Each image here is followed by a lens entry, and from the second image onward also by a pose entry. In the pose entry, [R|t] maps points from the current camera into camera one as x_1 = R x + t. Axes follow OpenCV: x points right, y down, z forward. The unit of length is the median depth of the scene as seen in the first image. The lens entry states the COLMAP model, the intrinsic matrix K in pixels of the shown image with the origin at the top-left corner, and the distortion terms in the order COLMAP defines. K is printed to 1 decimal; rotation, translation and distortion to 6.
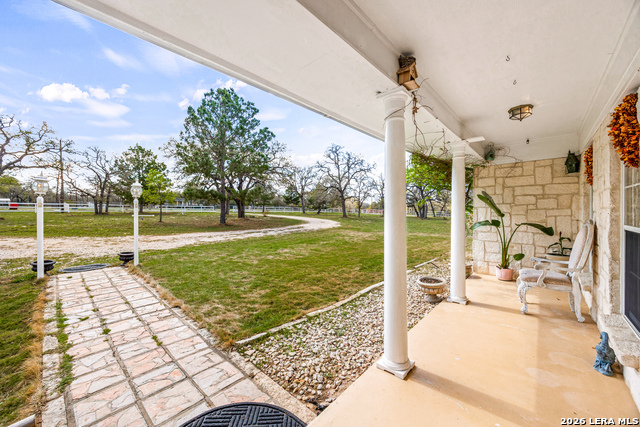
lens RADIAL K [[248.8, 0, 323.2], [0, 248.8, 209.9], [0, 0, 1]] dist [-0.003085, 0.000017]
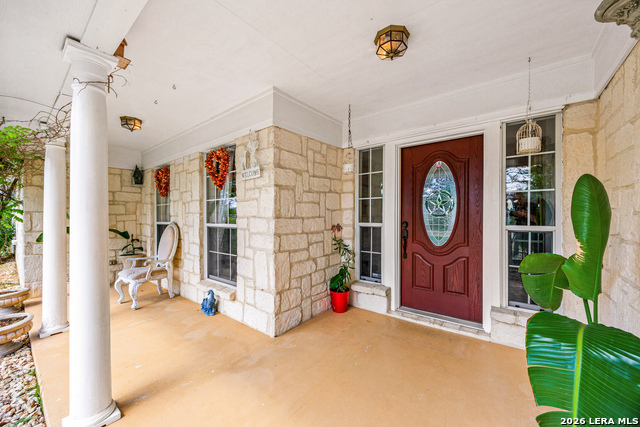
lens RADIAL K [[248.8, 0, 323.3], [0, 248.8, 216.3], [0, 0, 1]] dist [-0.003085, 0.000017]
pose [[-0.053123, -0.001499, 0.998587, -0.315460], [0.006978, 0.999974, 0.001873, 0.011222], [-0.998564, 0.007068, -0.053111, 0.226114]]
